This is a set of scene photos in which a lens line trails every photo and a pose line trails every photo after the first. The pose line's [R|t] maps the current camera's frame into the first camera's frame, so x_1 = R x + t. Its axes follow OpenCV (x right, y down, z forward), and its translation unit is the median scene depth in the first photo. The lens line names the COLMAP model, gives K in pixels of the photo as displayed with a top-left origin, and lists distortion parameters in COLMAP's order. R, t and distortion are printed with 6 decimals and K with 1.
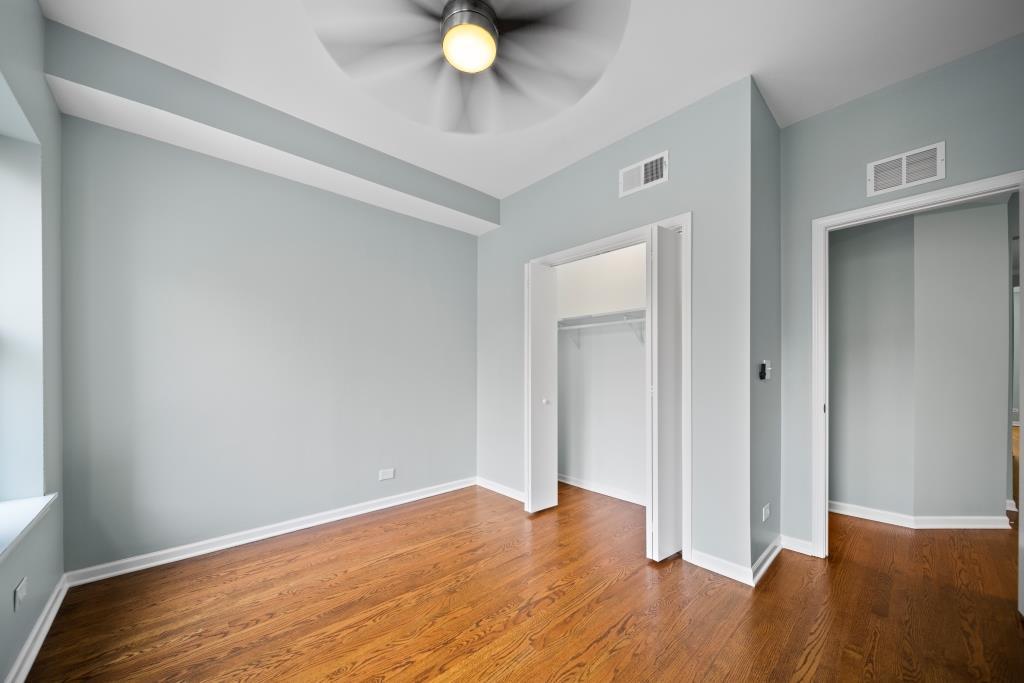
lens RADIAL K [[370.4, 0, 501.0], [0, 370.4, 371.3], [0, 0, 1]] dist [-0.003309, -0.000990]
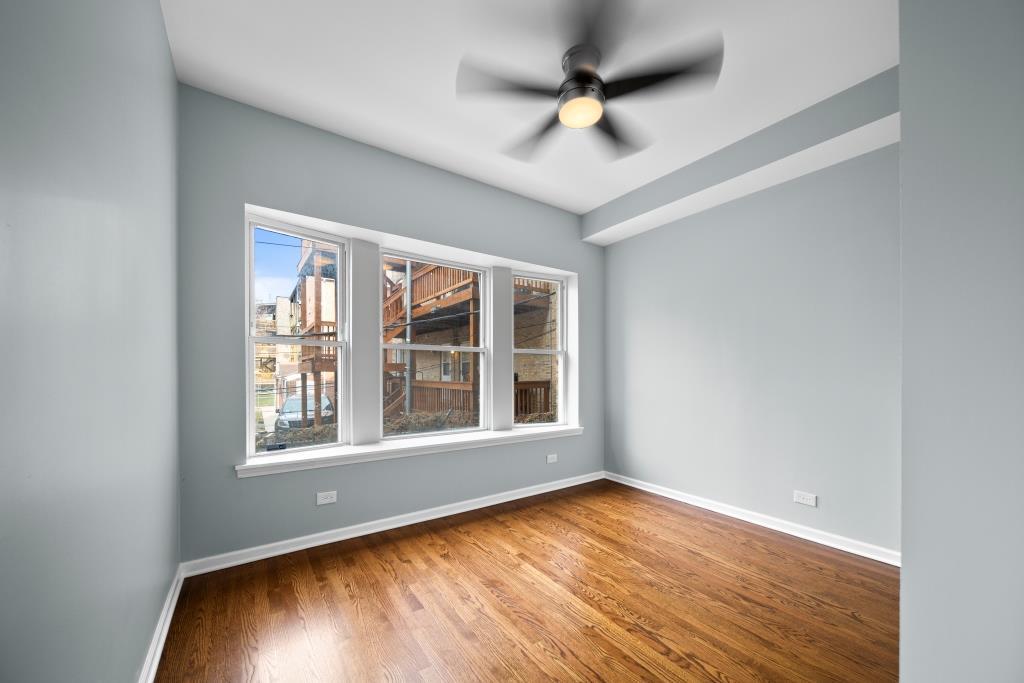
lens RADIAL K [[370.4, 0, 515.4], [0, 370.4, 374.0], [0, 0, 1]] dist [-0.003309, -0.000990]
pose [[-0.107674, 0.003001, -0.994182, 0.856260], [0.001825, 0.999994, 0.002820, -0.004439], [0.994185, -0.001511, -0.107679, 0.658550]]
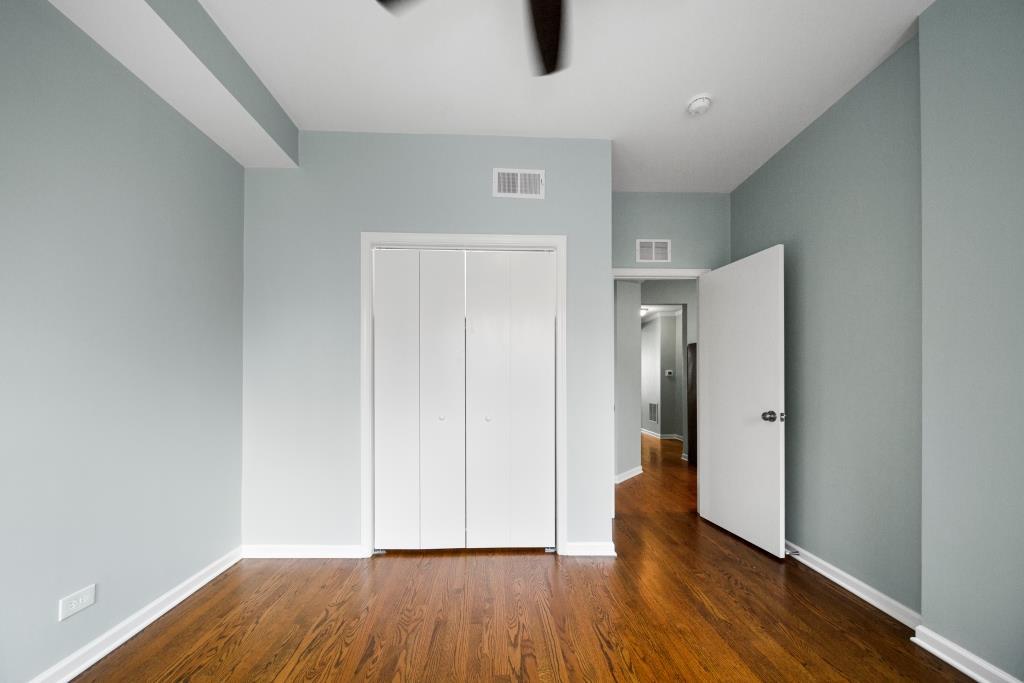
lens RADIAL K [[370.4, 0, 506.8], [0, 370.4, 379.7], [0, 0, 1]] dist [-0.003309, -0.000990]
pose [[0.648458, 0.005947, 0.761228, -0.459427], [-0.004057, 0.999982, -0.004356, 0.004033], [-0.761240, -0.000264, 0.648470, 0.439701]]
